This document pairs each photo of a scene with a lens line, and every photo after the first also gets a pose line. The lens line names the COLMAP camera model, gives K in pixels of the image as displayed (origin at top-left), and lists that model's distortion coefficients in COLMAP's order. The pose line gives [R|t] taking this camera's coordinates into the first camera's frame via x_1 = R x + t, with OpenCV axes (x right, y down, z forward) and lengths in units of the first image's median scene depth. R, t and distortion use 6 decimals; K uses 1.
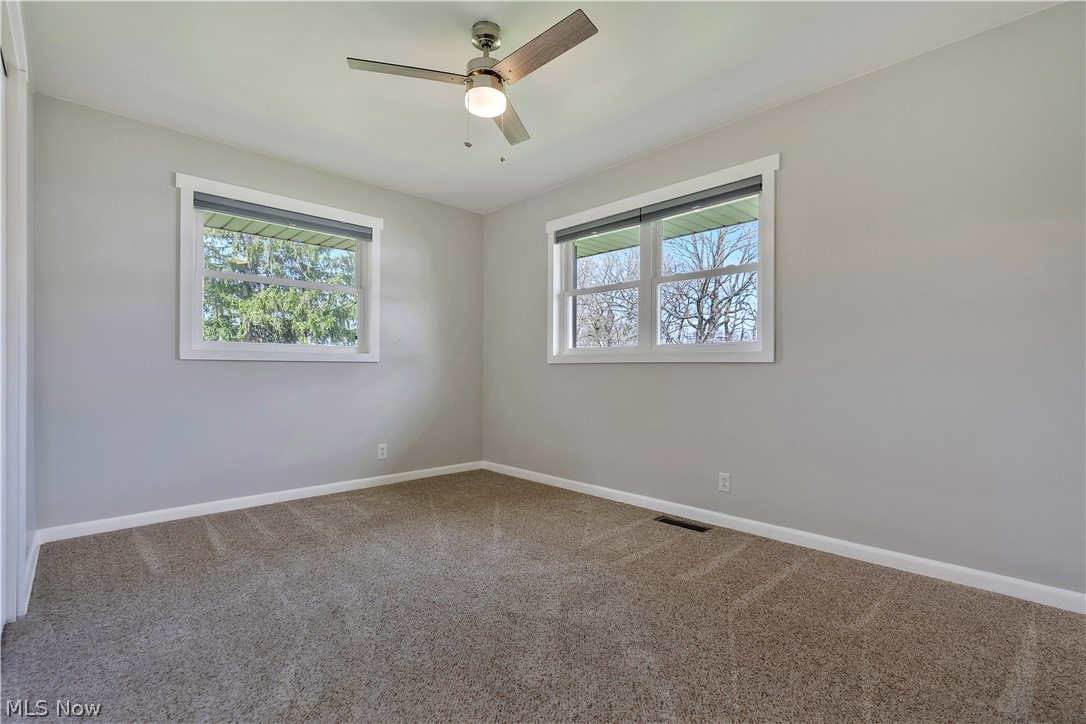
lens RADIAL K [[497.8, 0, 543.0], [0, 497.8, 362.0], [0, 0, 1]] dist [-0.004570, -0.000622]
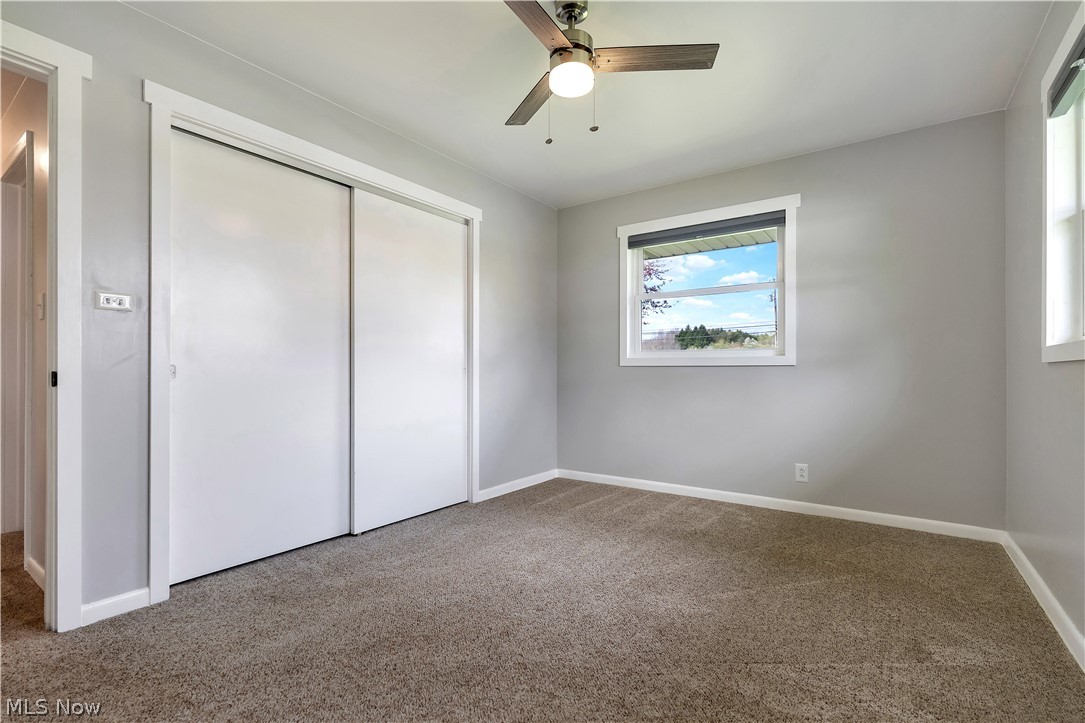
lens RADIAL K [[497.3, 0, 542.5], [0, 497.3, 361.5], [0, 0, 1]] dist [-0.004570, -0.000622]
pose [[0.176692, -0.021719, -0.984027, 0.542757], [0.012956, 0.999721, -0.019739, 0.006623], [0.984181, -0.009262, 0.176924, 0.555481]]
